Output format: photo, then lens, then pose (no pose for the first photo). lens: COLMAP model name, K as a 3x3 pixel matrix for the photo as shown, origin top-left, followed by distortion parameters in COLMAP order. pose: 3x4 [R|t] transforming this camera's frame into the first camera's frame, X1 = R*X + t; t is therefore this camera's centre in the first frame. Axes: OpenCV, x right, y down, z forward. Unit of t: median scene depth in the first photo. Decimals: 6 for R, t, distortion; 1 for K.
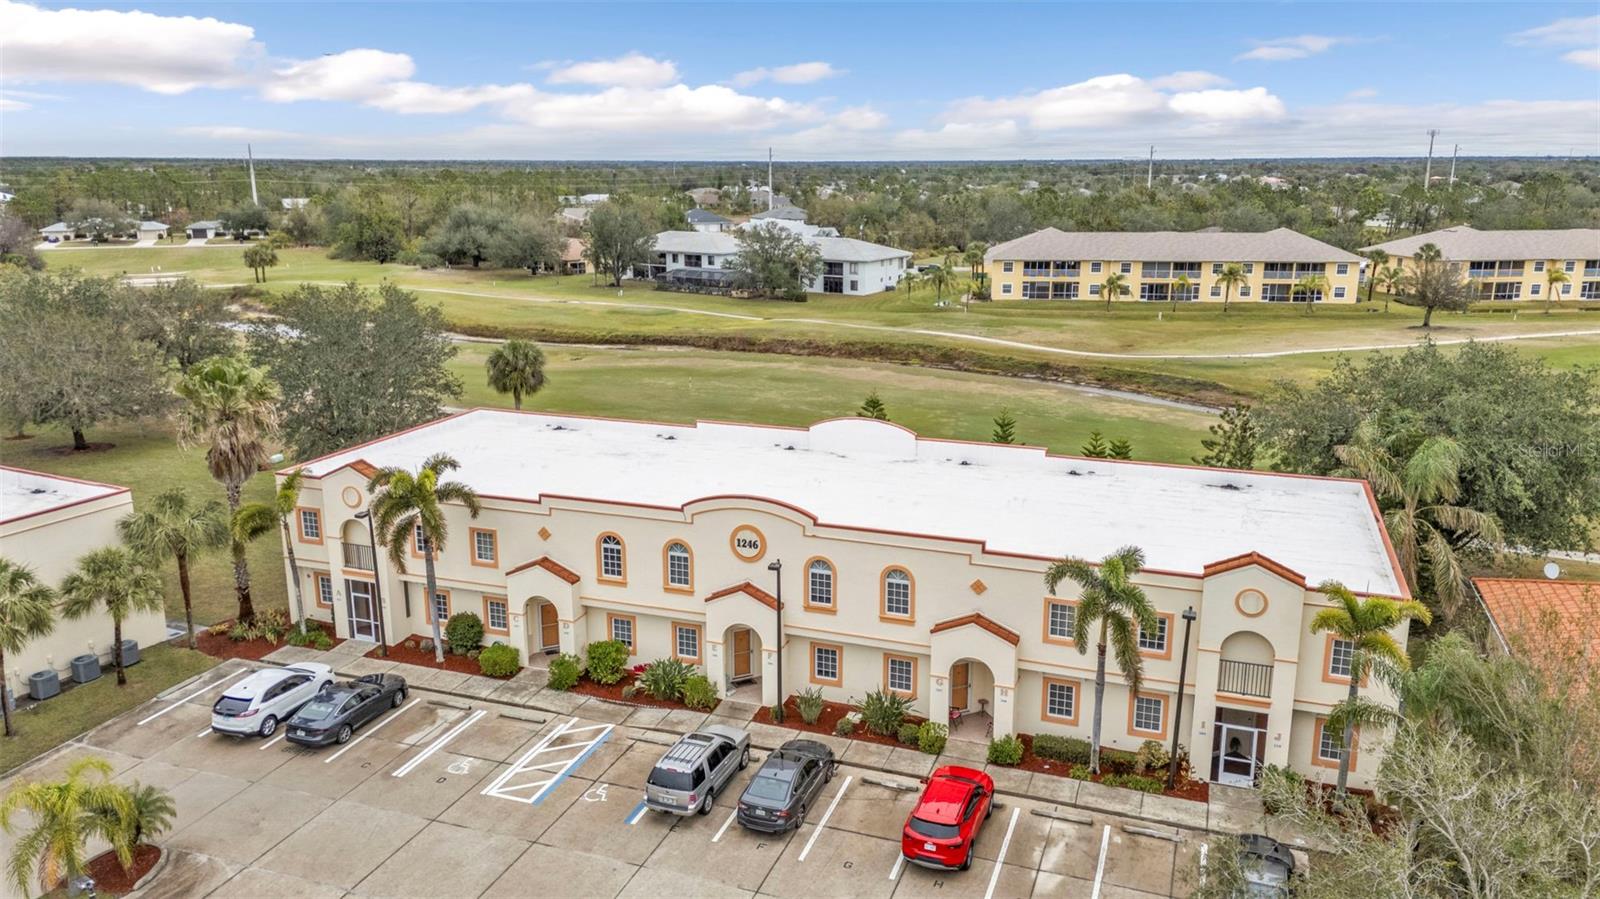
lens RADIAL K [[1170.7, 0, 796.3], [0, 1170.7, 449.9], [0, 0, 1]] dist [0.089750, -0.095273]
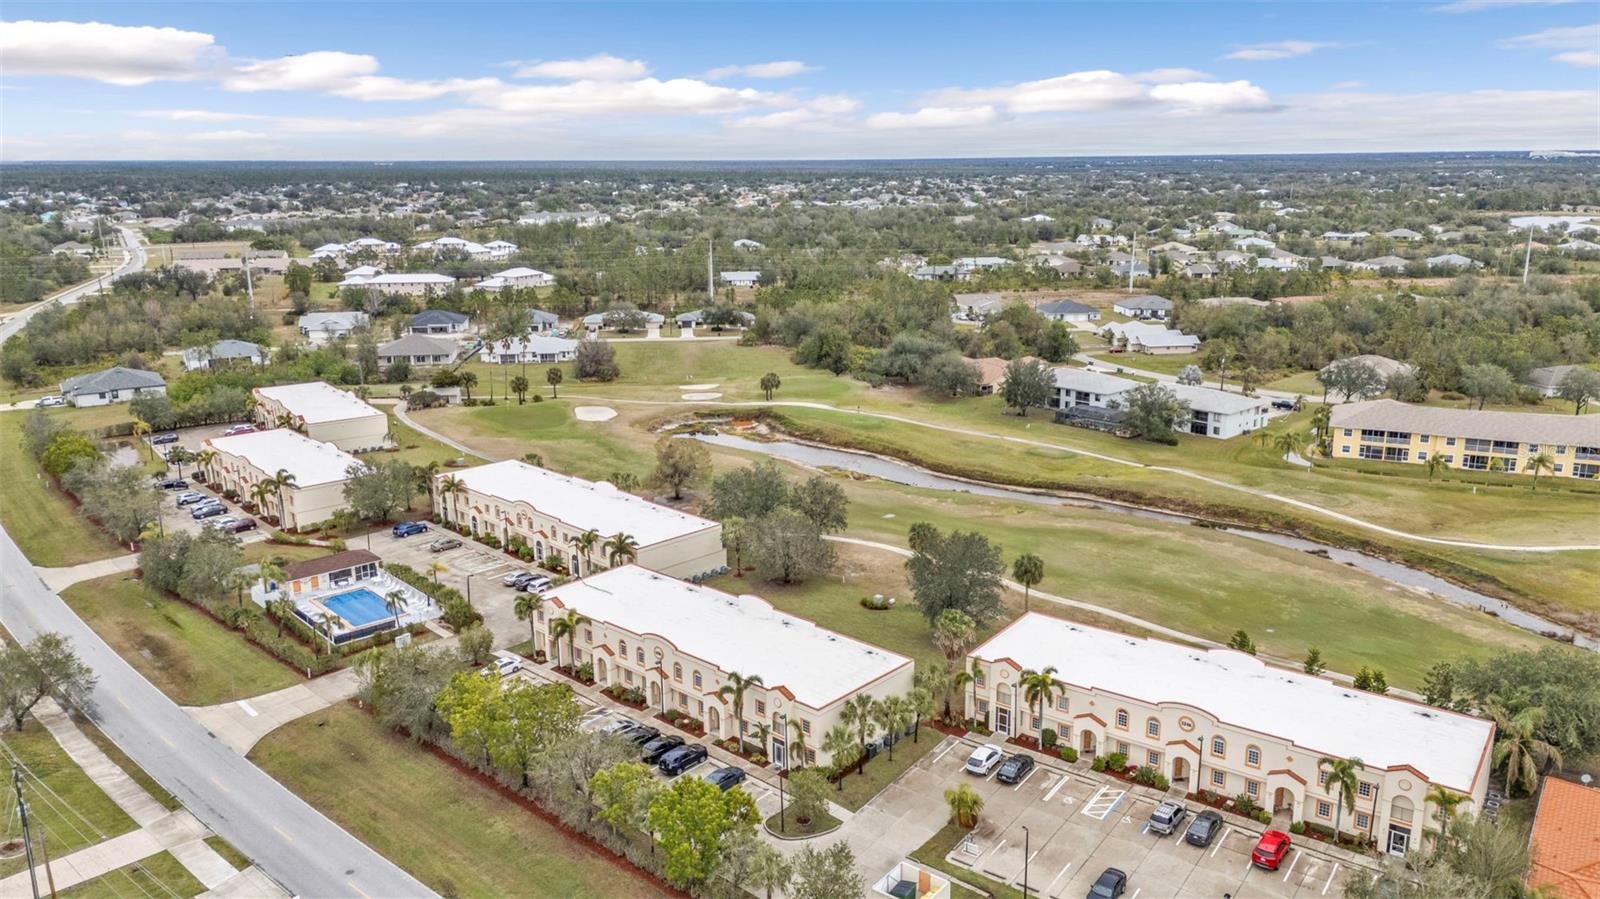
lens RADIAL K [[1170.7, 0, 795.5], [0, 1170.7, 445.3], [0, 0, 1]] dist [0.089750, -0.095273]
pose [[0.961899, 0.061315, -0.266442, -0.193479], [-0.061050, 0.998092, 0.009285, -0.446281], [0.266503, 0.007335, 0.963806, -1.499070]]
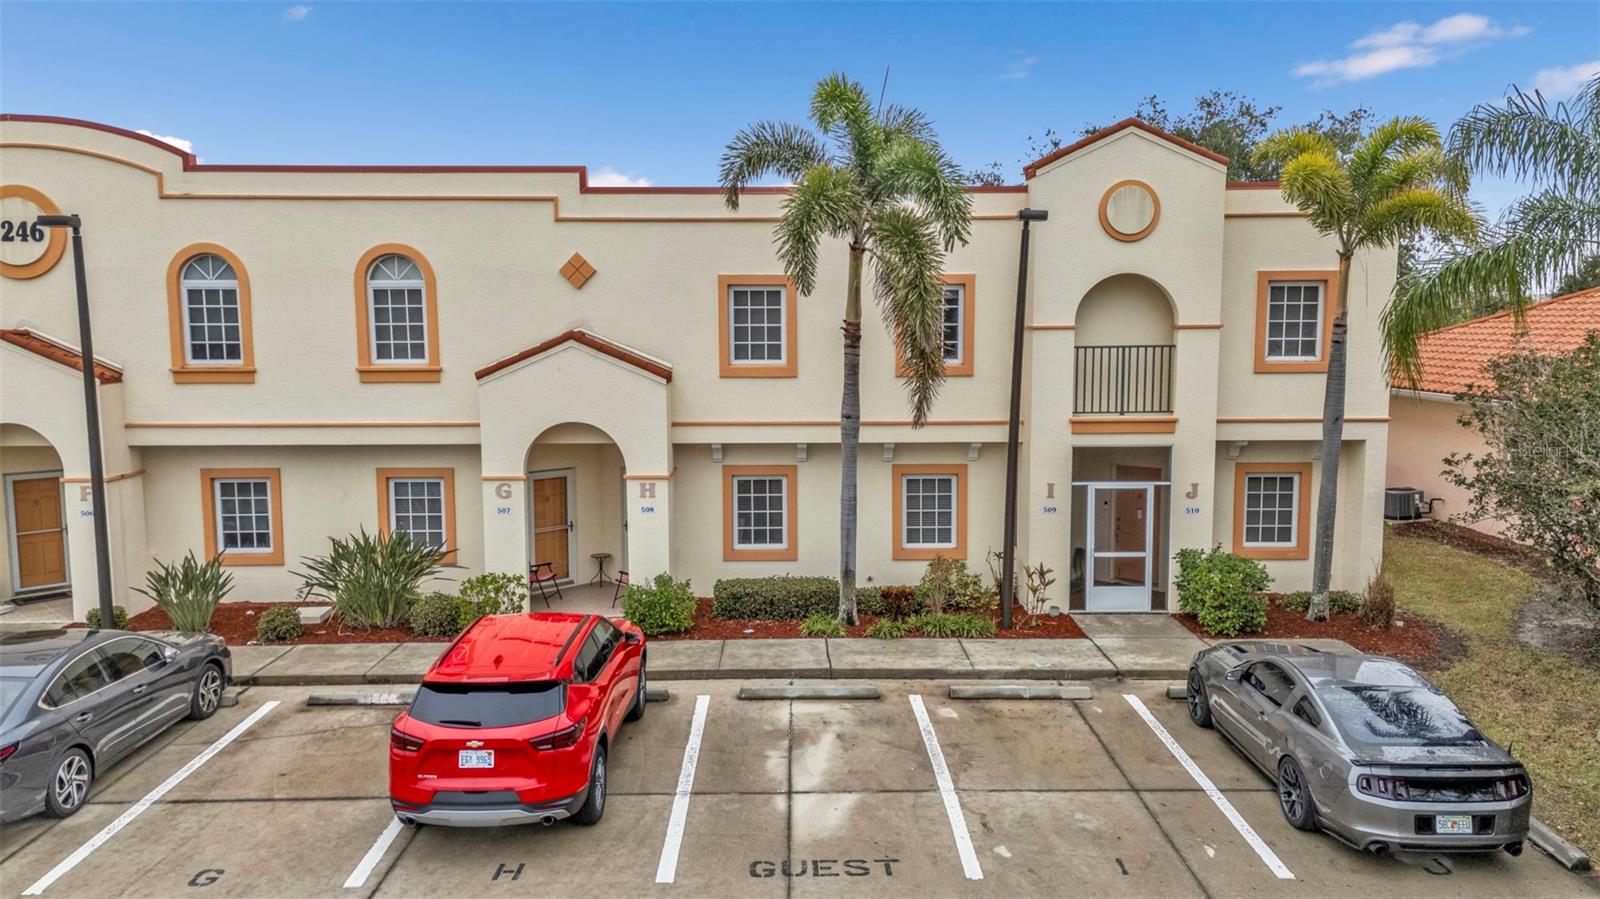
lens RADIAL K [[1170.7, 0, 801.2], [0, 1170.7, 455.5], [0, 0, 1]] dist [0.089750, -0.095273]
pose [[0.935456, -0.042651, 0.350859, 0.065341], [0.086517, 0.990125, -0.110309, 0.224837], [-0.342689, 0.133545, 0.929908, 0.498302]]
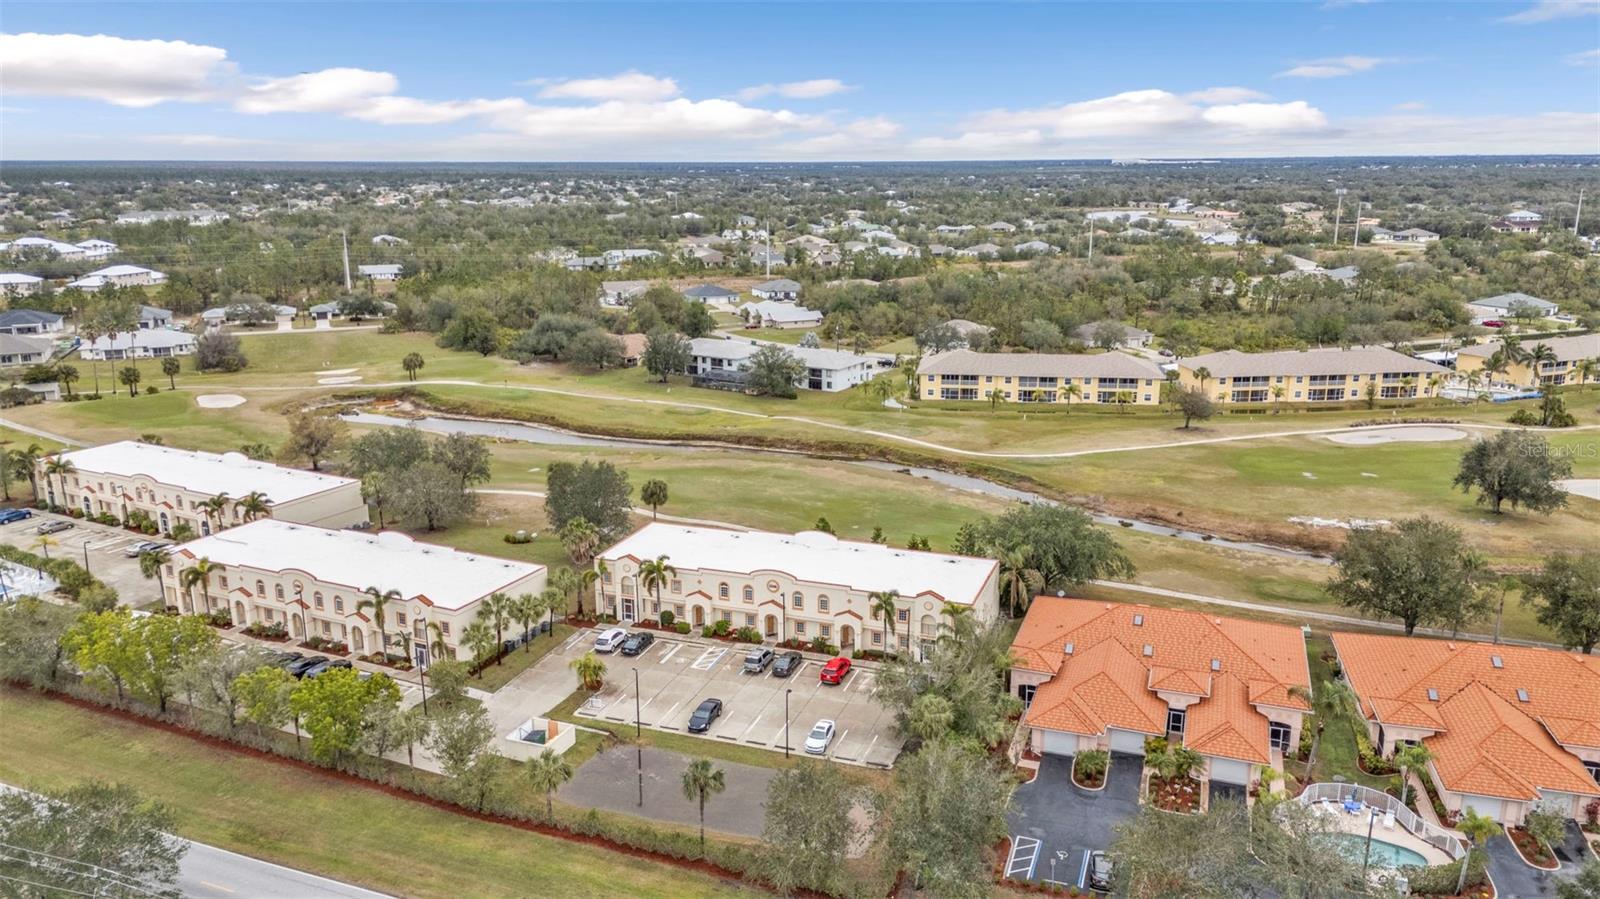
lens RADIAL K [[1170.7, 0, 801.9], [0, 1170.7, 450.7], [0, 0, 1]] dist [0.089750, -0.095273]
pose [[0.999947, -0.003221, 0.009767, 0.002890], [0.003202, 0.999993, 0.002025, -0.254428], [-0.009774, -0.001993, 0.999950, -1.850936]]
